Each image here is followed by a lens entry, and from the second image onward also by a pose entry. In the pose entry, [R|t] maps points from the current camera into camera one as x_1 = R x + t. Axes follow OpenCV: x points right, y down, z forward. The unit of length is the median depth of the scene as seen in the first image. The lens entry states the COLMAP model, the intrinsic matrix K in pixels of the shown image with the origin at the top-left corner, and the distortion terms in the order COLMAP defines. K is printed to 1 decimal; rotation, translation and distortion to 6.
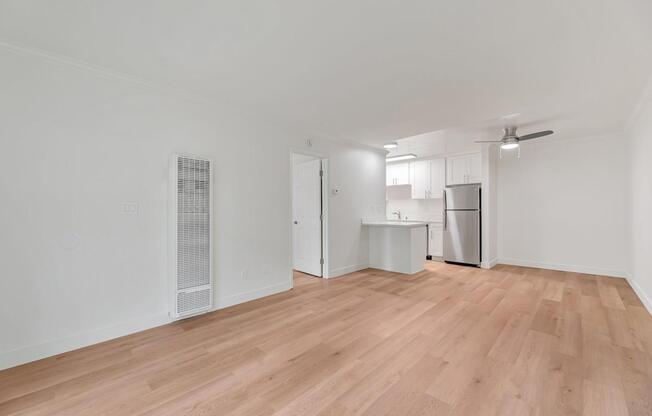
lens RADIAL K [[264.5, 0, 321.1], [0, 264.5, 211.6], [0, 0, 1]] dist [0.000461, 0.000085]
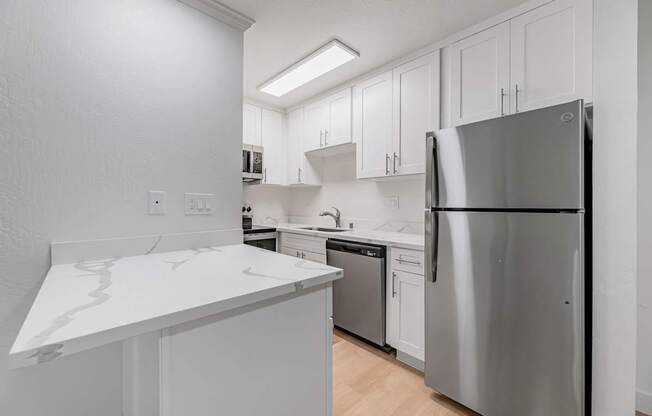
lens RADIAL K [[263.7, 0, 320.2], [0, 263.7, 204.4], [0, 0, 1]] dist [0.001064, 0.000099]
pose [[0.998990, 0.008291, -0.044161, 0.395373], [-0.008433, 0.999960, -0.003027, -0.010542], [0.044134, 0.003397, 0.999020, 0.780427]]
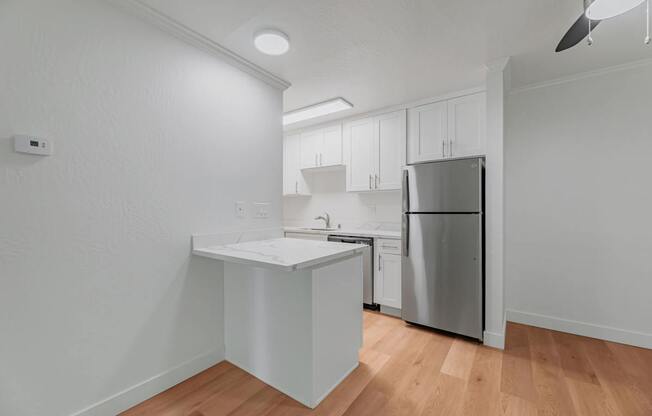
lens RADIAL K [[264.5, 0, 321.1], [0, 264.5, 211.6], [0, 0, 1]] dist [0.000461, 0.000085]
pose [[0.989449, 0.002514, 0.144859, 0.275894], [-0.002544, 0.999997, 0.000026, -0.008939], [-0.144858, -0.000394, 0.989452, 0.611181]]
